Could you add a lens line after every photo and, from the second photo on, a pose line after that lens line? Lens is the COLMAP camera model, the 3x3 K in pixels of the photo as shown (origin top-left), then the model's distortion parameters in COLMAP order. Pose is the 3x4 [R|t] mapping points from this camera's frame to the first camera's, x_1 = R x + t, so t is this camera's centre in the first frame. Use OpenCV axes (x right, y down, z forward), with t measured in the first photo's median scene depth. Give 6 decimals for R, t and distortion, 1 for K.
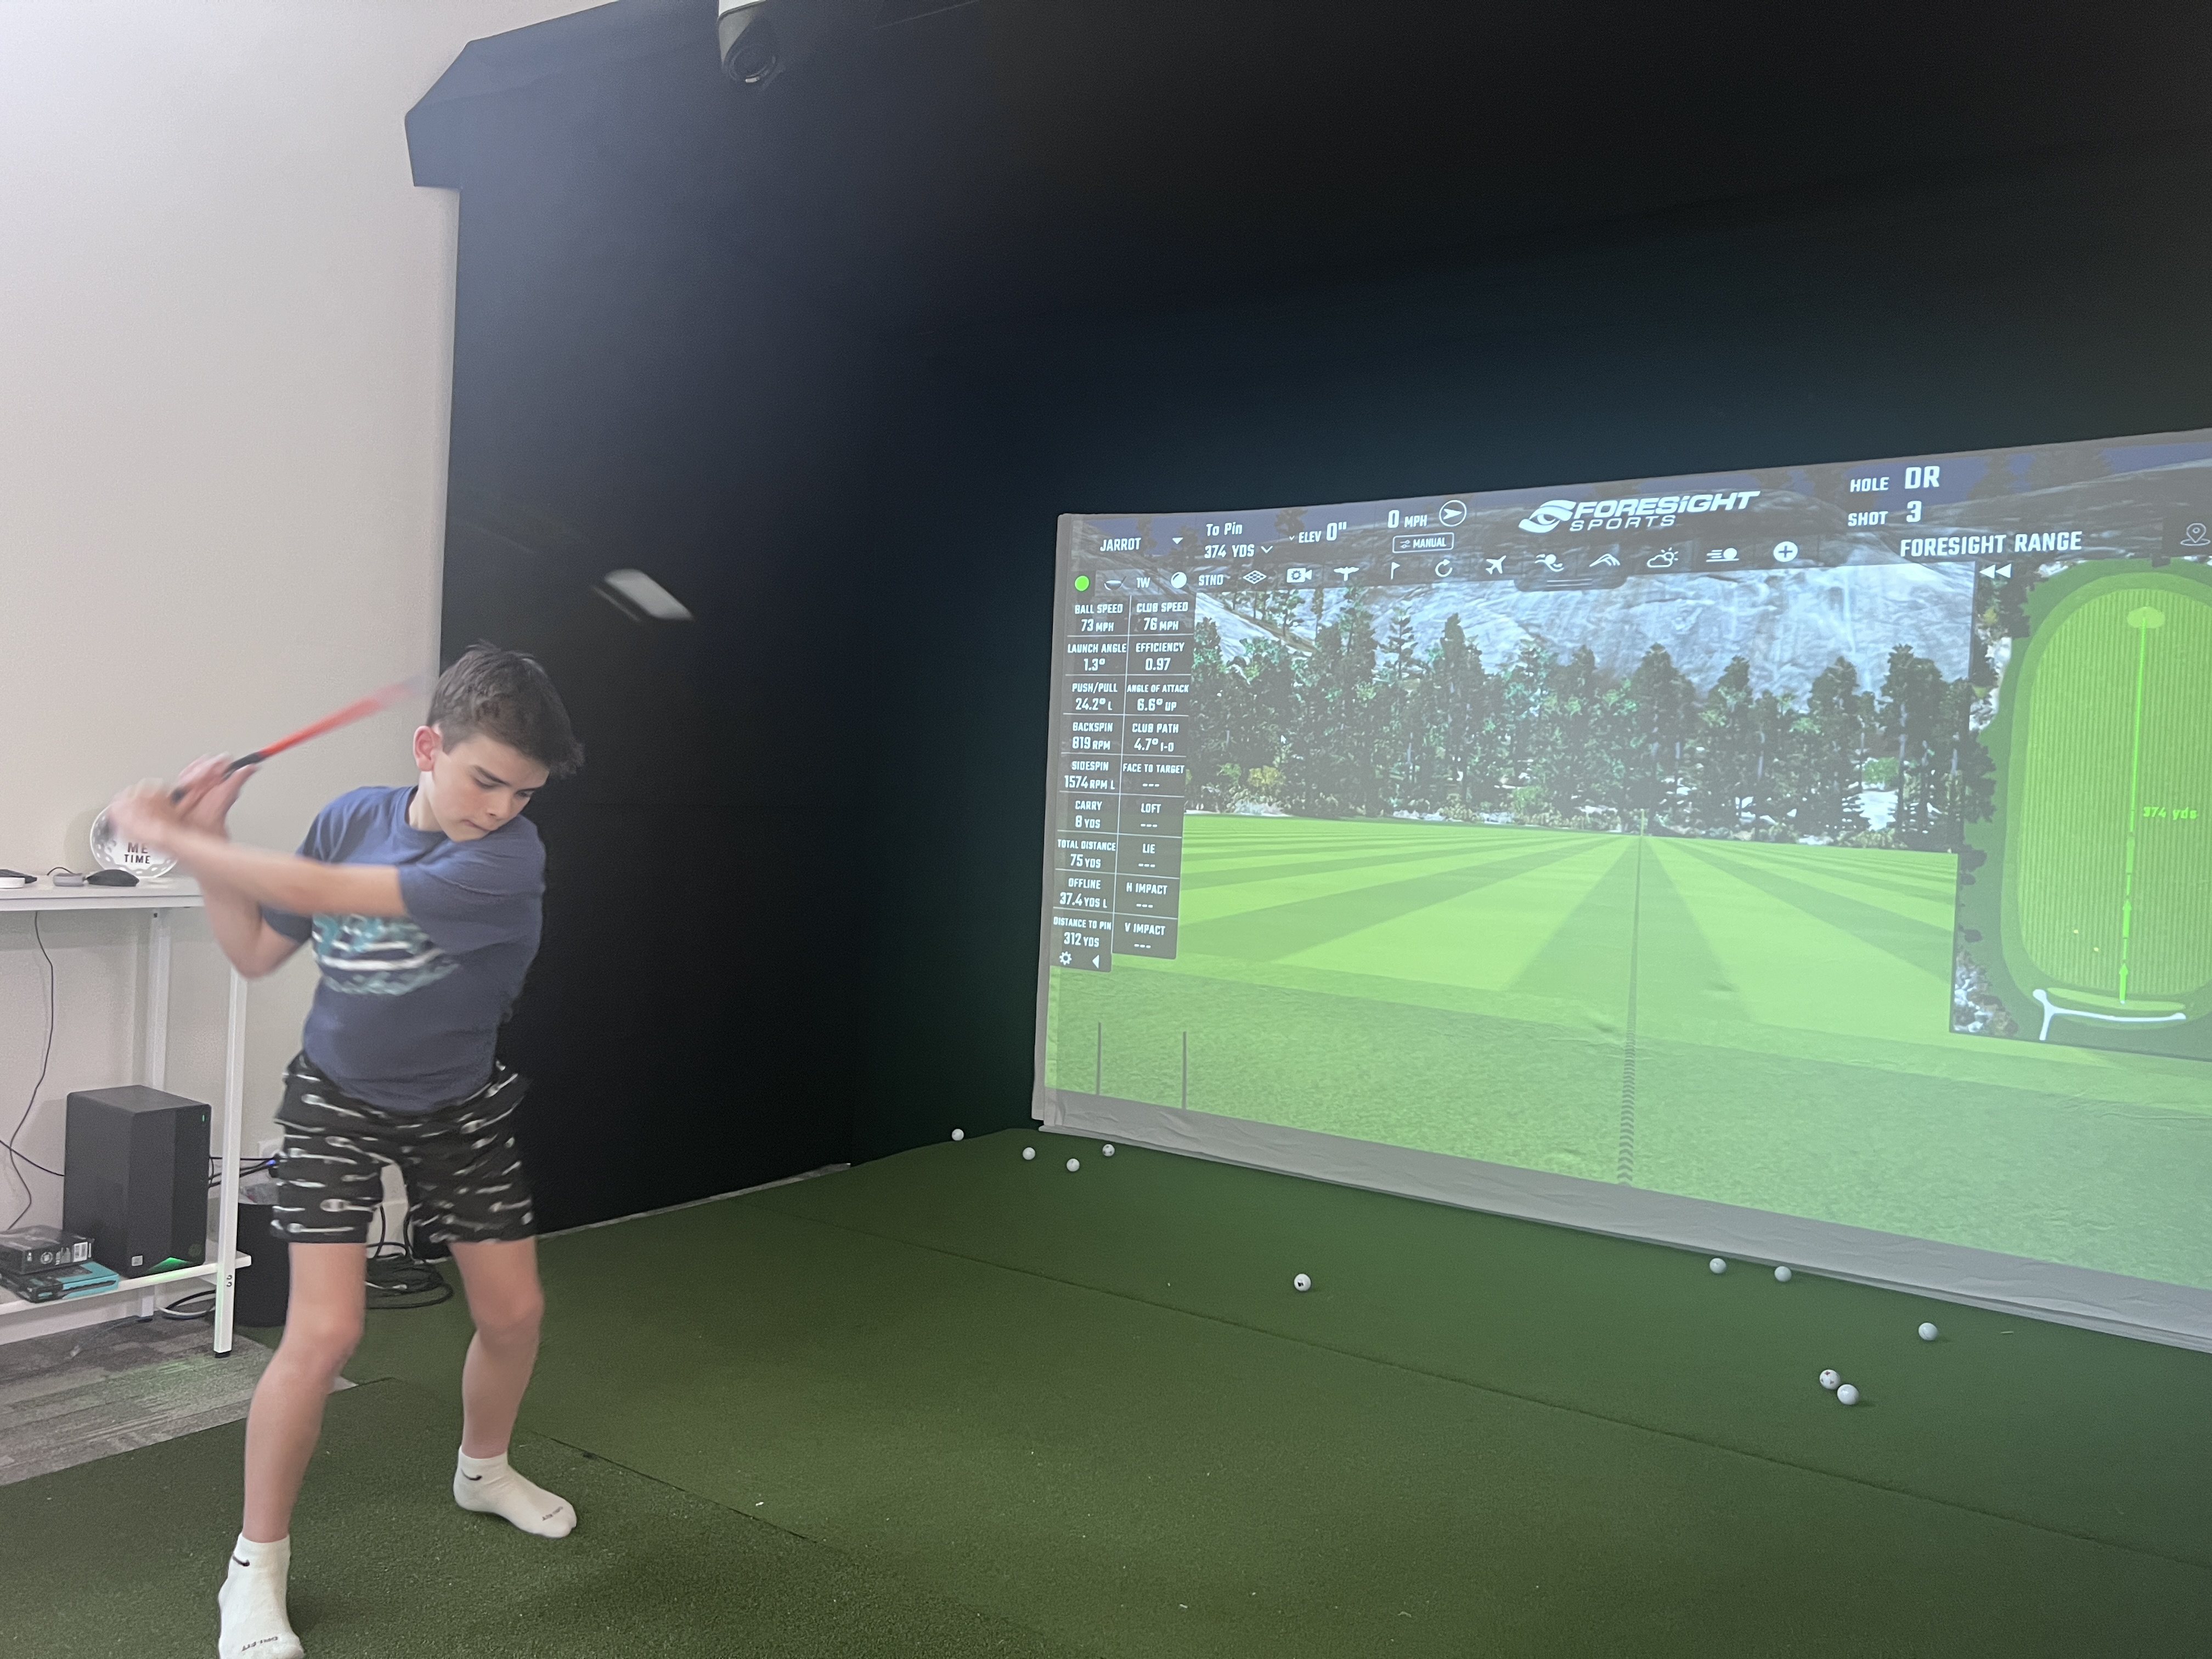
lens RADIAL K [[1674.2, 0, 1101.9], [0, 1674.2, 843.8], [0, 0, 1]] dist [-0.005588, -0.009778]
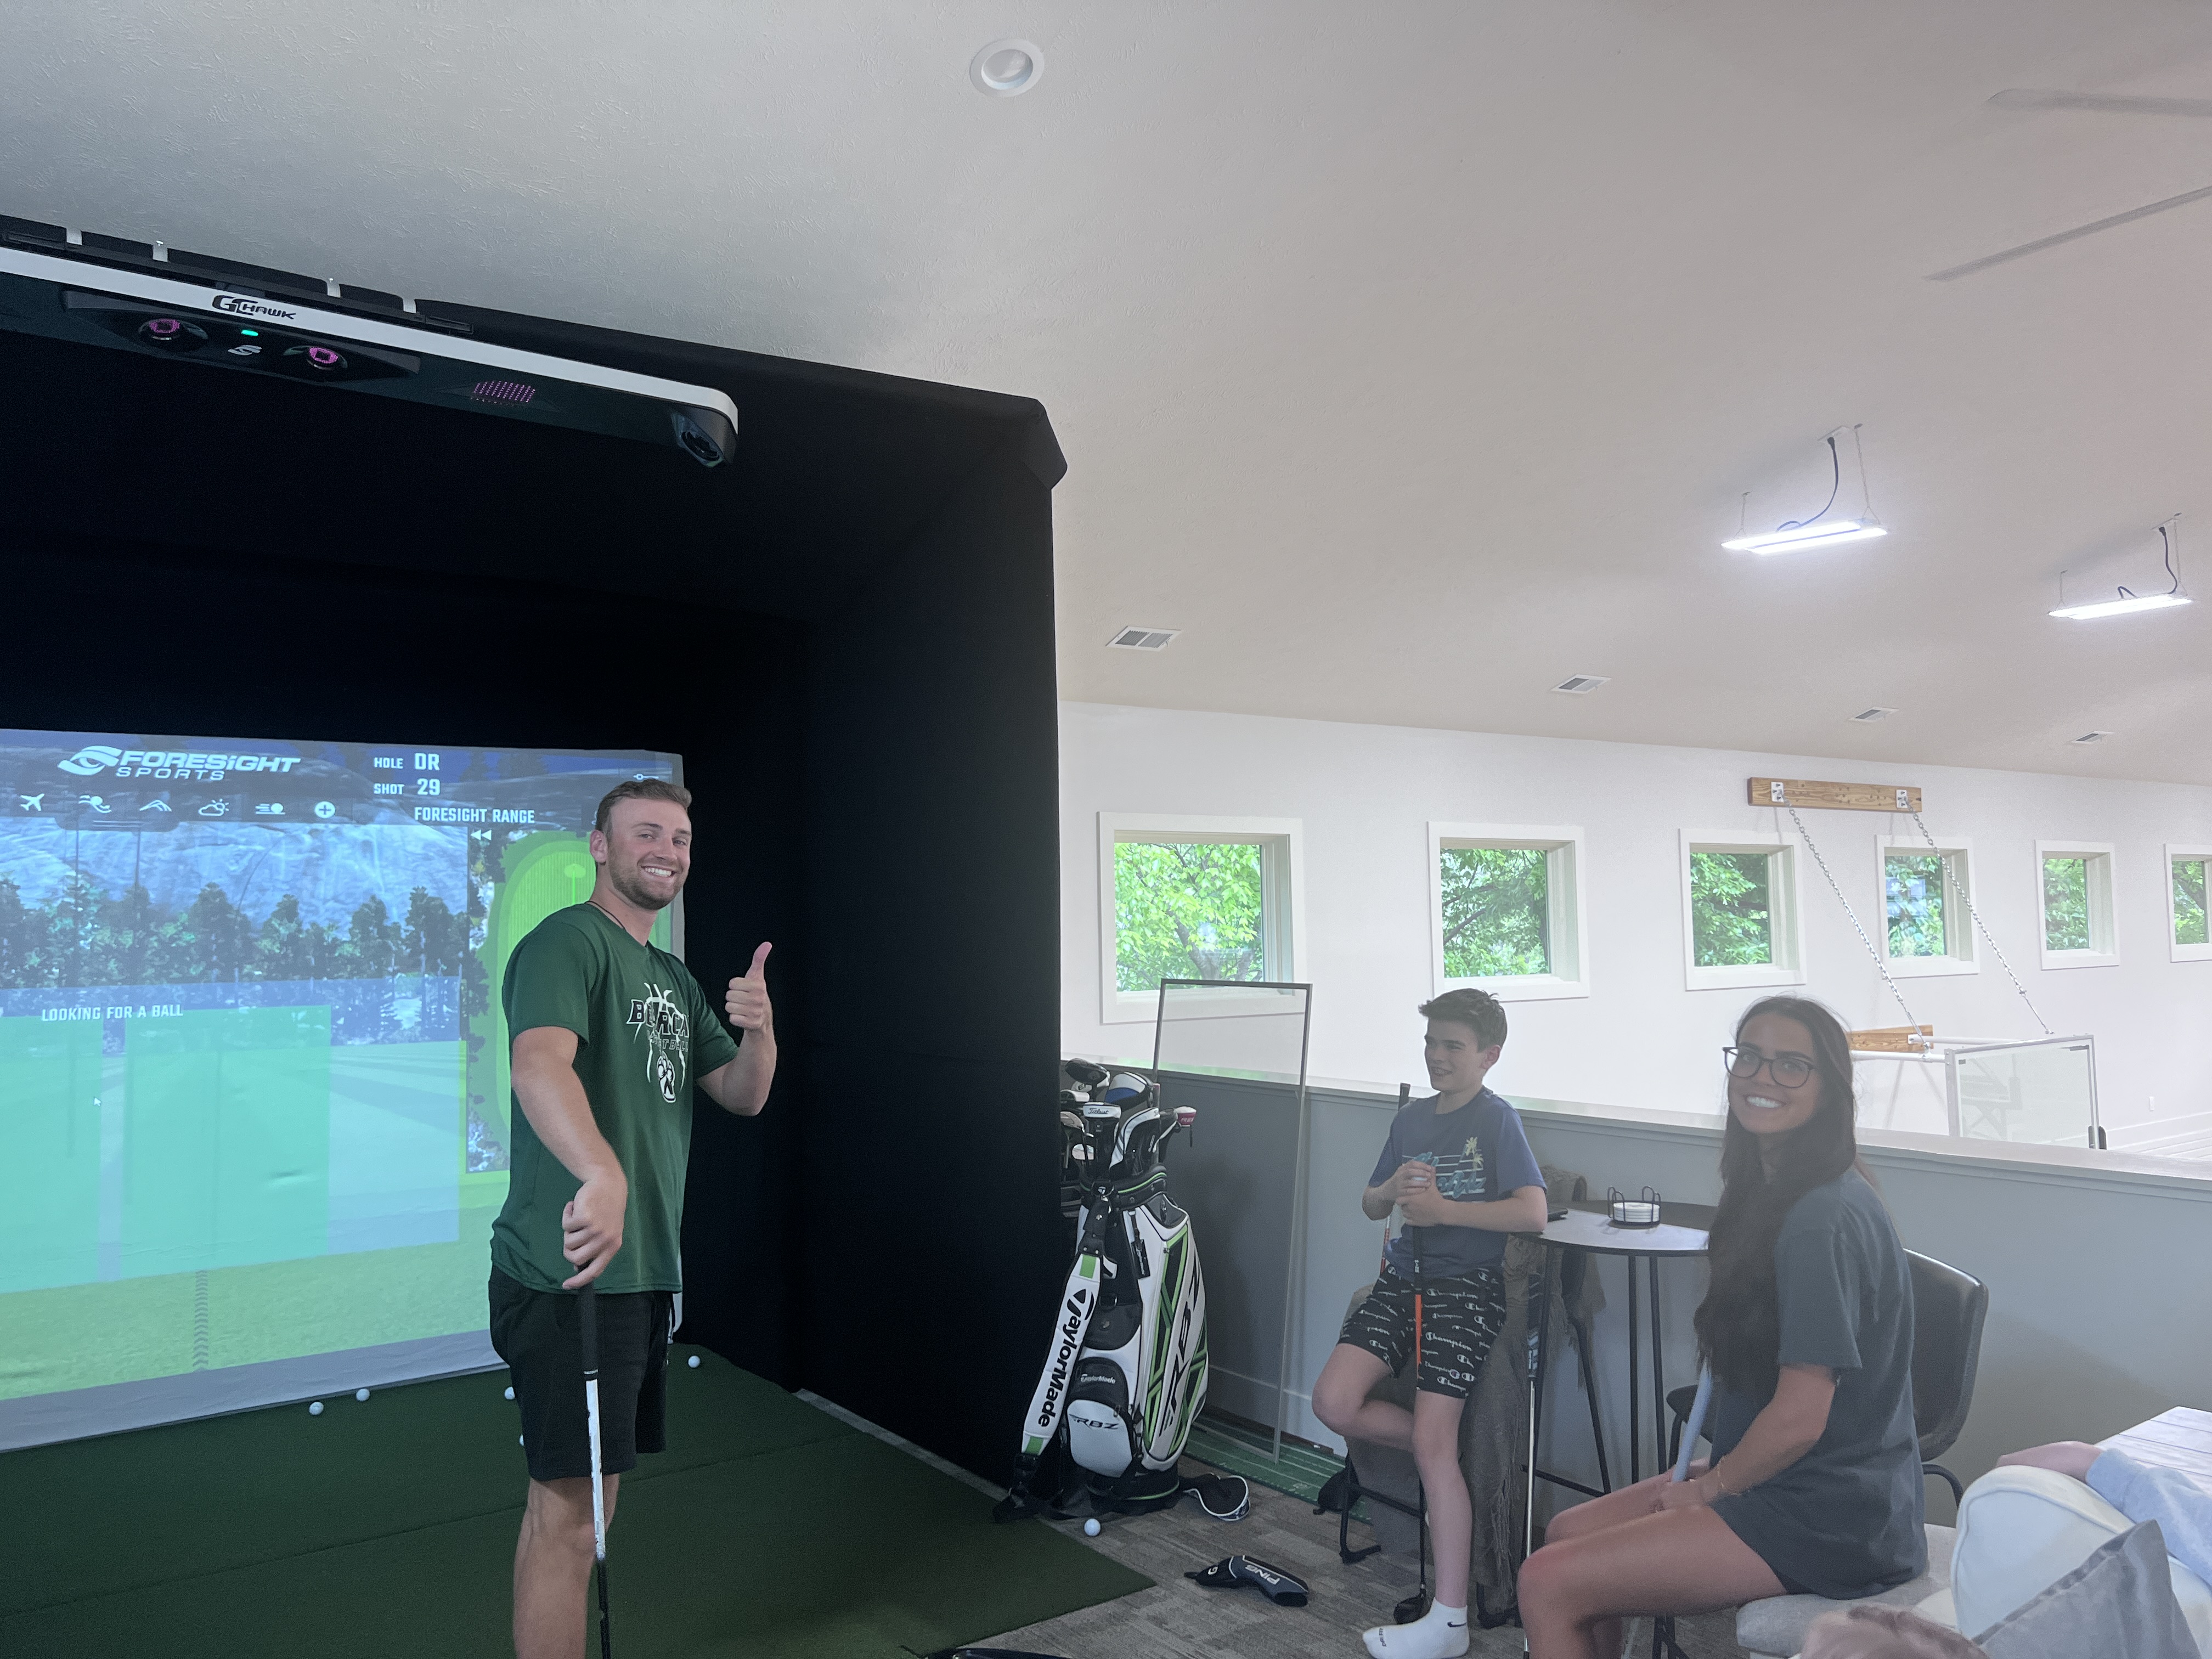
lens RADIAL K [[1674.2, 0, 1101.3], [0, 1674.2, 820.3], [0, 0, 1]] dist [-0.005588, -0.009778]
pose [[0.297732, 0.013641, 0.954552, -0.592916], [0.061145, 0.997572, -0.033328, -0.089500], [-0.952689, 0.068289, 0.296175, 0.085685]]
